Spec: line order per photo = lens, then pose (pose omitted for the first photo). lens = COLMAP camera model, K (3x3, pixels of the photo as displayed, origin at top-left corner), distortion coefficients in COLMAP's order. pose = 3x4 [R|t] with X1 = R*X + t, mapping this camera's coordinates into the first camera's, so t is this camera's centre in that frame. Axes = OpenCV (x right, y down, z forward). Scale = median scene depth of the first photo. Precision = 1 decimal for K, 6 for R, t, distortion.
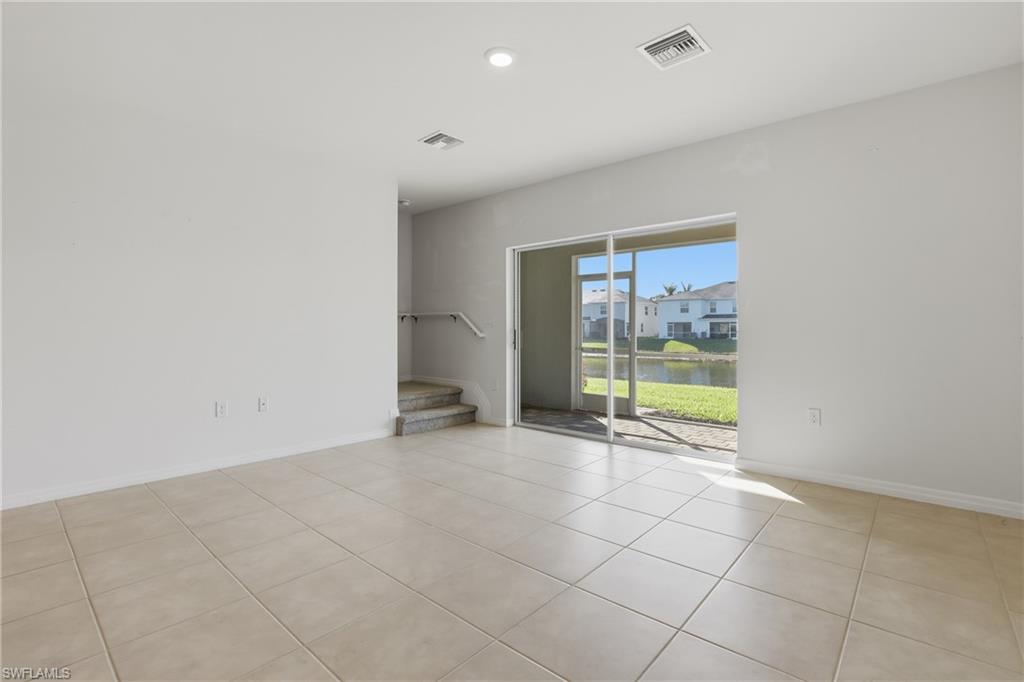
lens RADIAL K [[473.4, 0, 514.1], [0, 473.4, 334.7], [0, 0, 1]] dist [-0.033320, 0.002640]
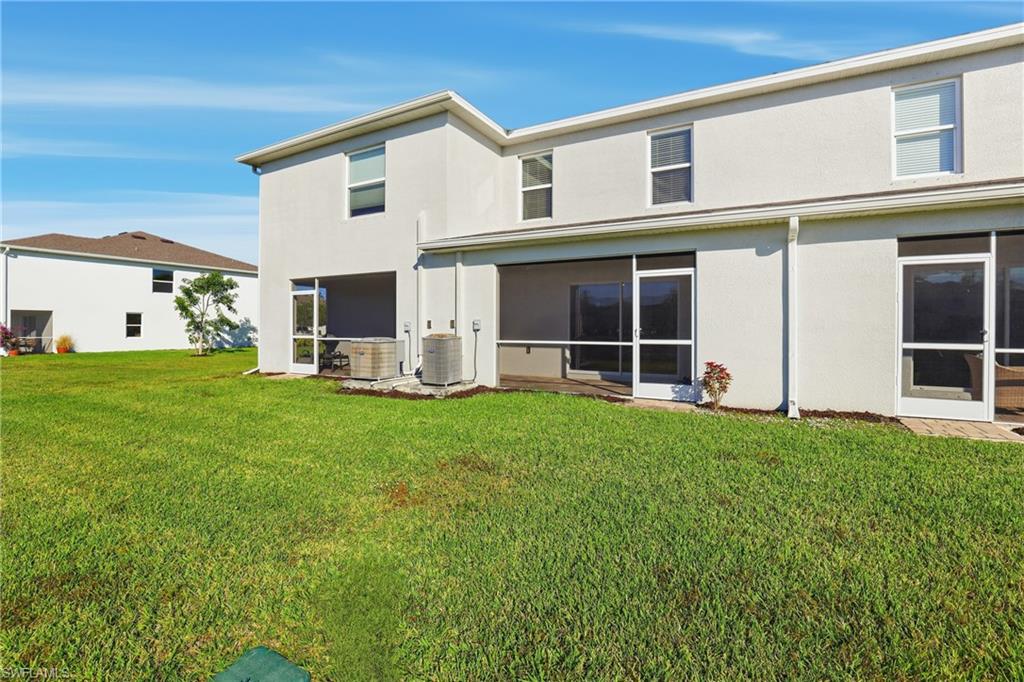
lens RADIAL K [[473.4, 0, 511.7], [0, 473.4, 333.4], [0, 0, 1]] dist [-0.033320, 0.002640]
pose [[0.976832, -0.007187, 0.213886, 0.370043], [0.005488, 0.999949, 0.008535, -0.007501], [-0.213937, -0.007164, 0.976821, 0.820096]]
